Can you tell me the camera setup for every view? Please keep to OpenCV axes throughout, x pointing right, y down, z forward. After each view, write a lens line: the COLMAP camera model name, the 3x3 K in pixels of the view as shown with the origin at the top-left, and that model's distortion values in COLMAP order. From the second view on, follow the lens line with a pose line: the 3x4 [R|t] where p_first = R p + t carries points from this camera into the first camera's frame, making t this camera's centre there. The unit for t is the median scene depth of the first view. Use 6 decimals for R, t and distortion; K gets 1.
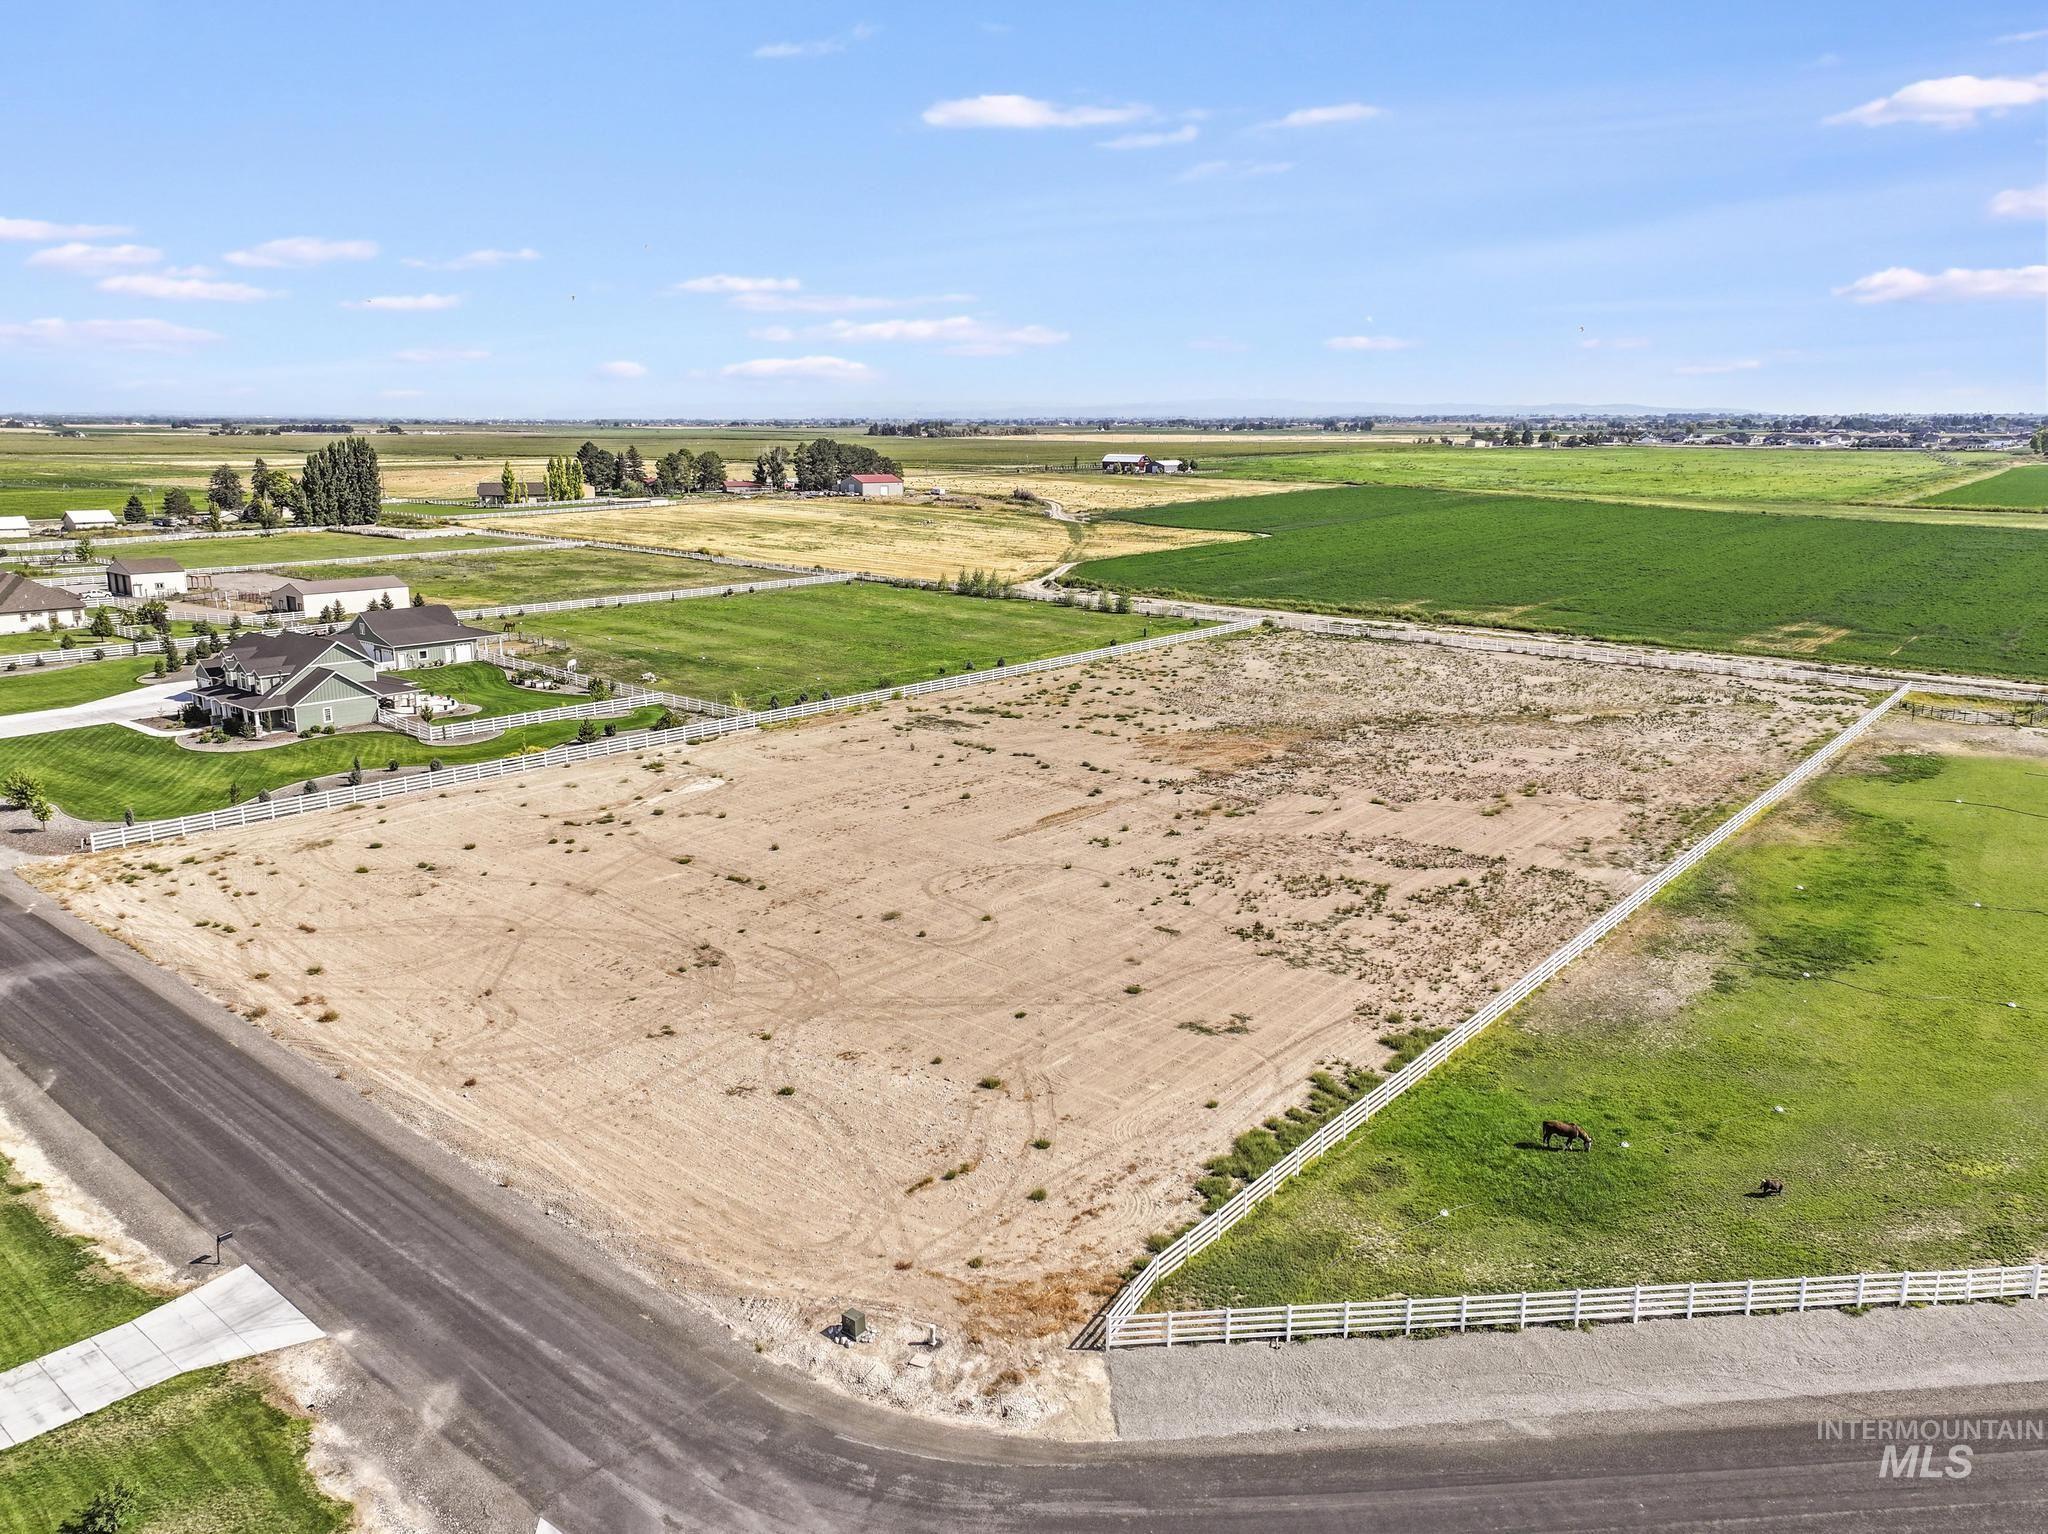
lens RADIAL K [[1442.6, 0, 1034.0], [0, 1442.6, 772.2], [0, 0, 1]] dist [0.002987, 0.010680]
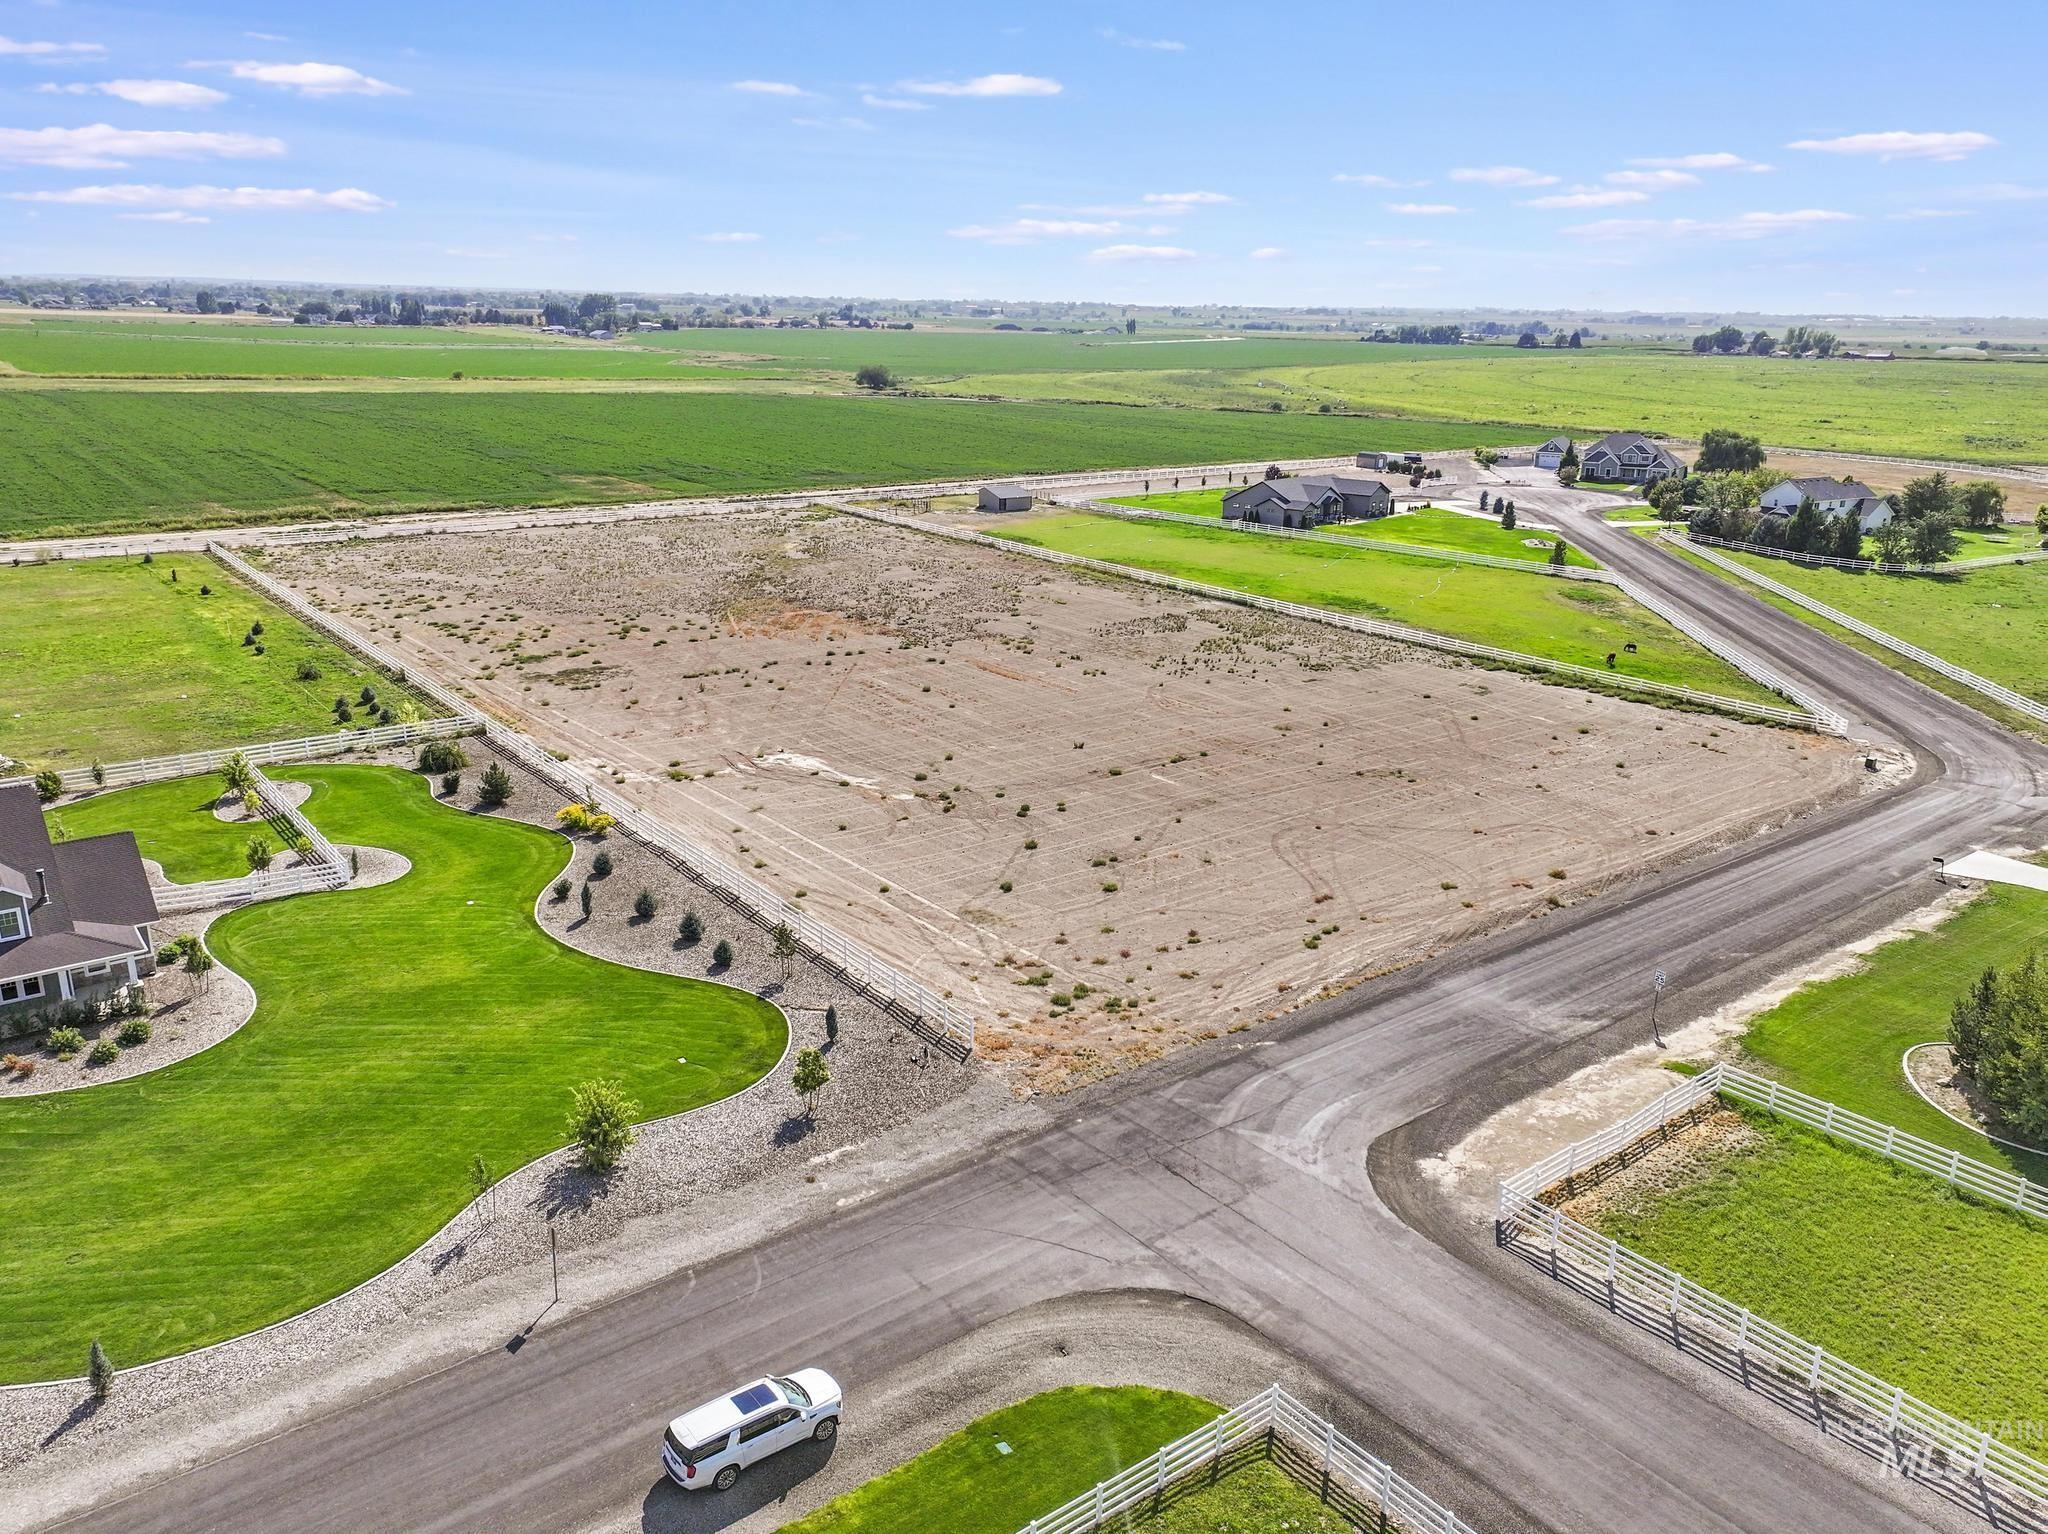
lens RADIAL K [[1453.0, 0, 1024.0], [0, 1453.0, 767.0], [0, 0, 1]] dist [0.006446, 0.006451]
pose [[0.205934, -0.291038, 0.934285, -1.568877], [0.212138, 0.945322, 0.247717, -0.264968], [-0.955295, 0.147184, 0.256414, 1.083951]]
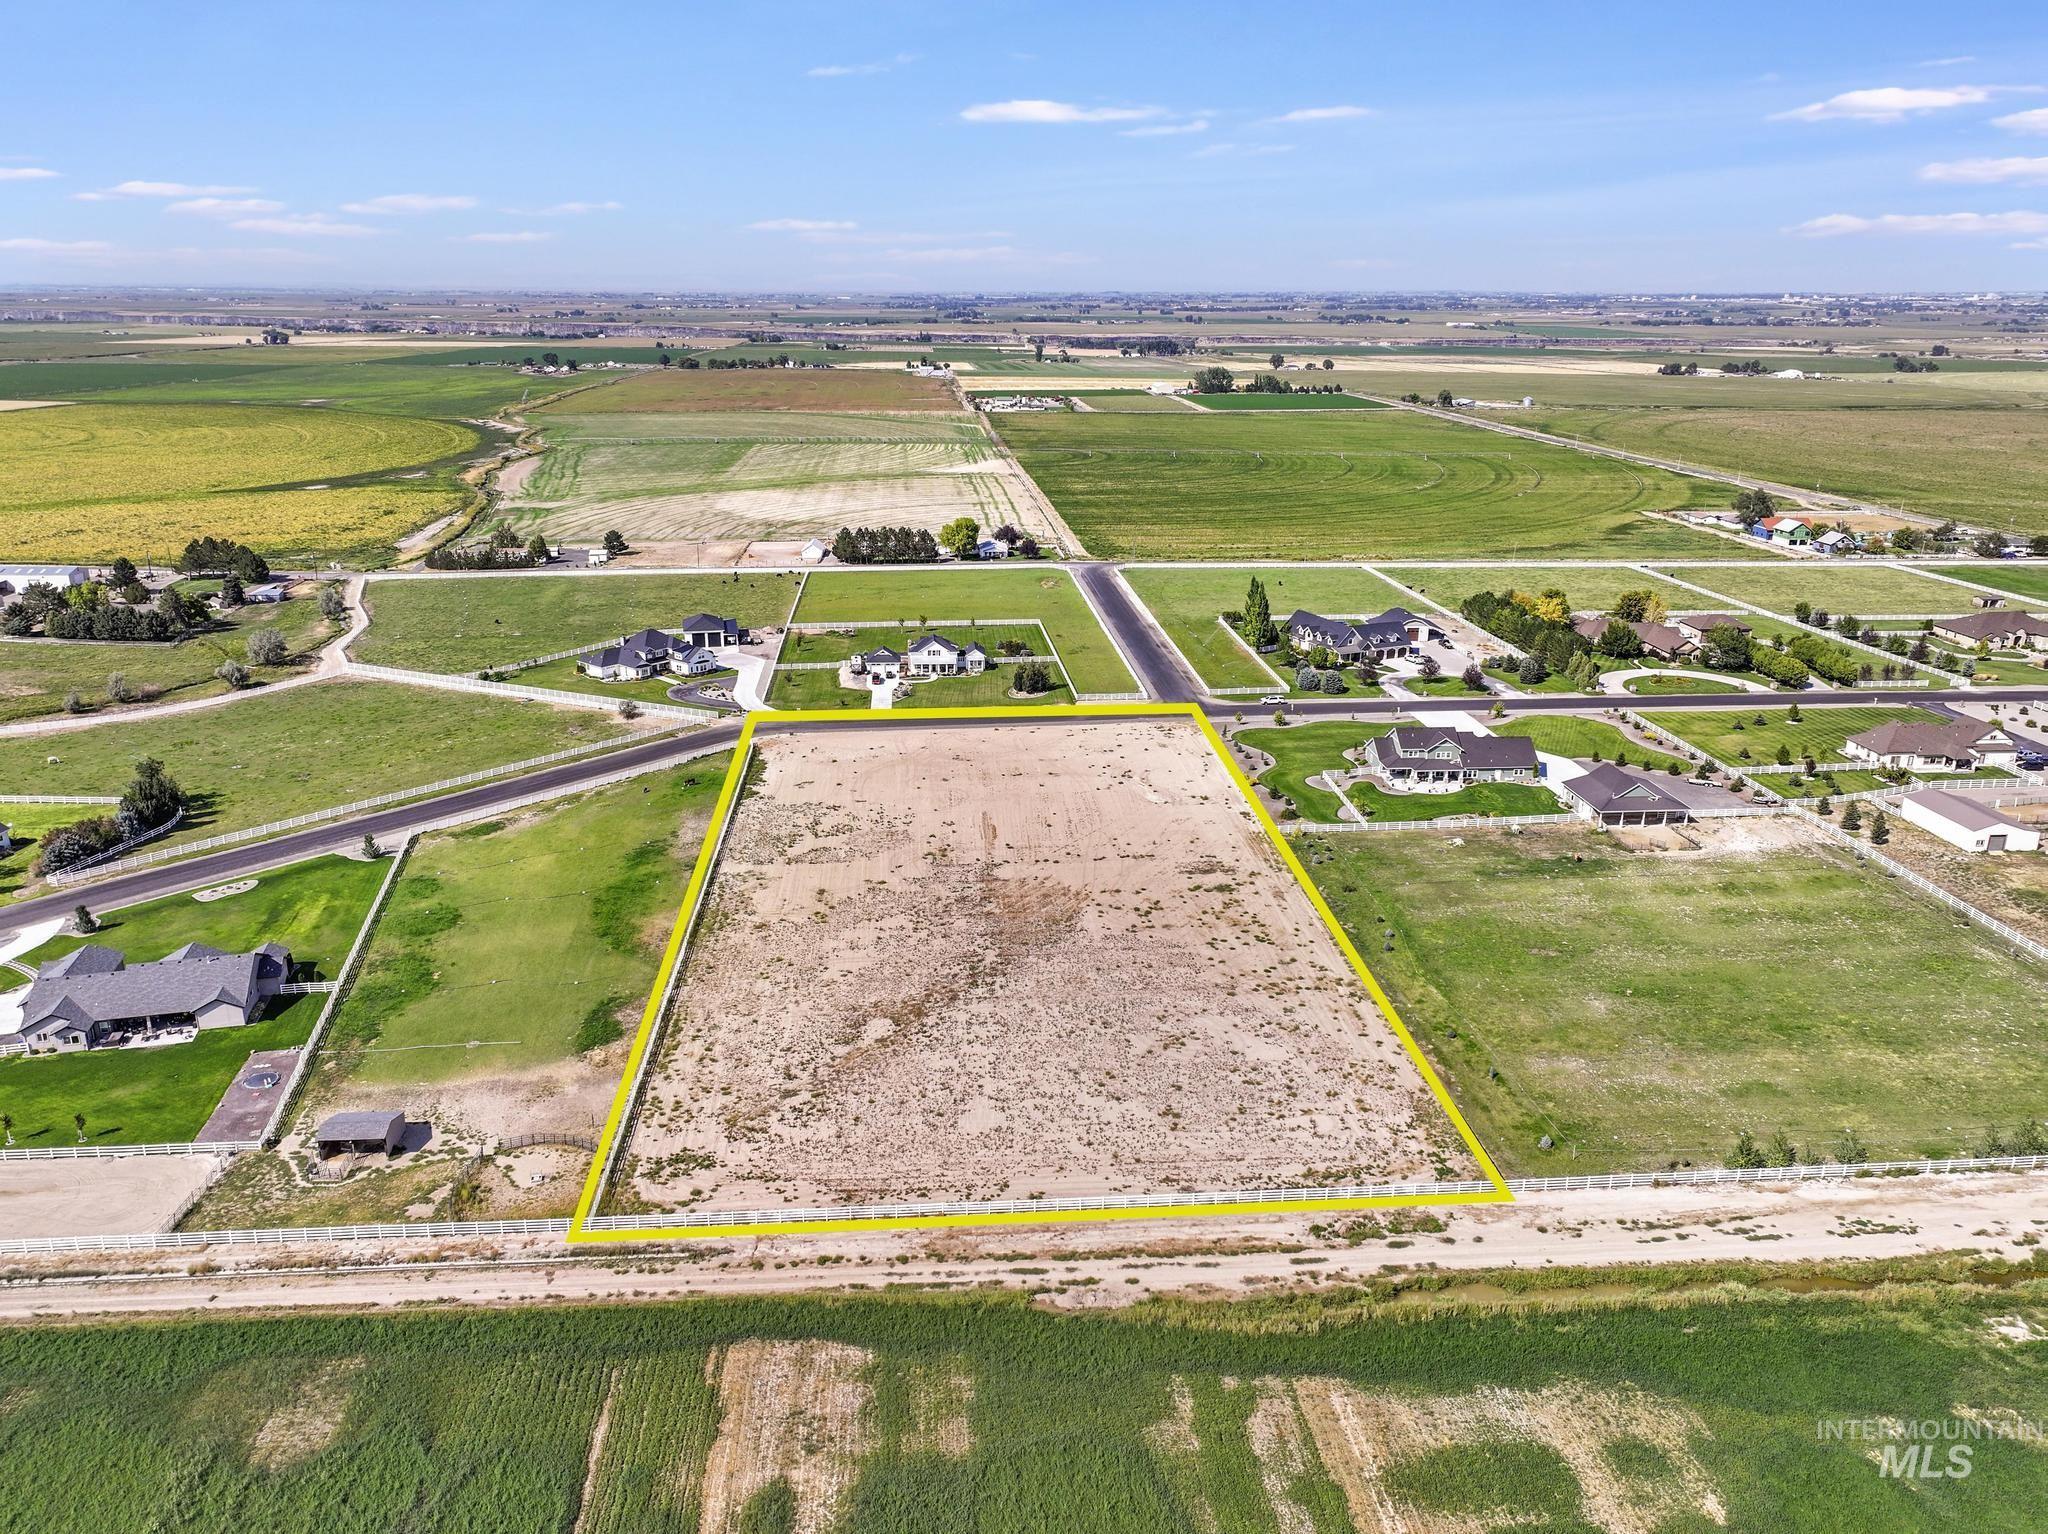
lens RADIAL K [[1442.6, 0, 1034.0], [0, 1442.6, 772.2], [0, 0, 1]] dist [0.002987, 0.010680]
pose [[-0.715232, 0.208849, -0.666953, 1.973152], [-0.173472, 0.871391, 0.458896, -1.476545], [0.677016, 0.443915, -0.587017, 3.314231]]
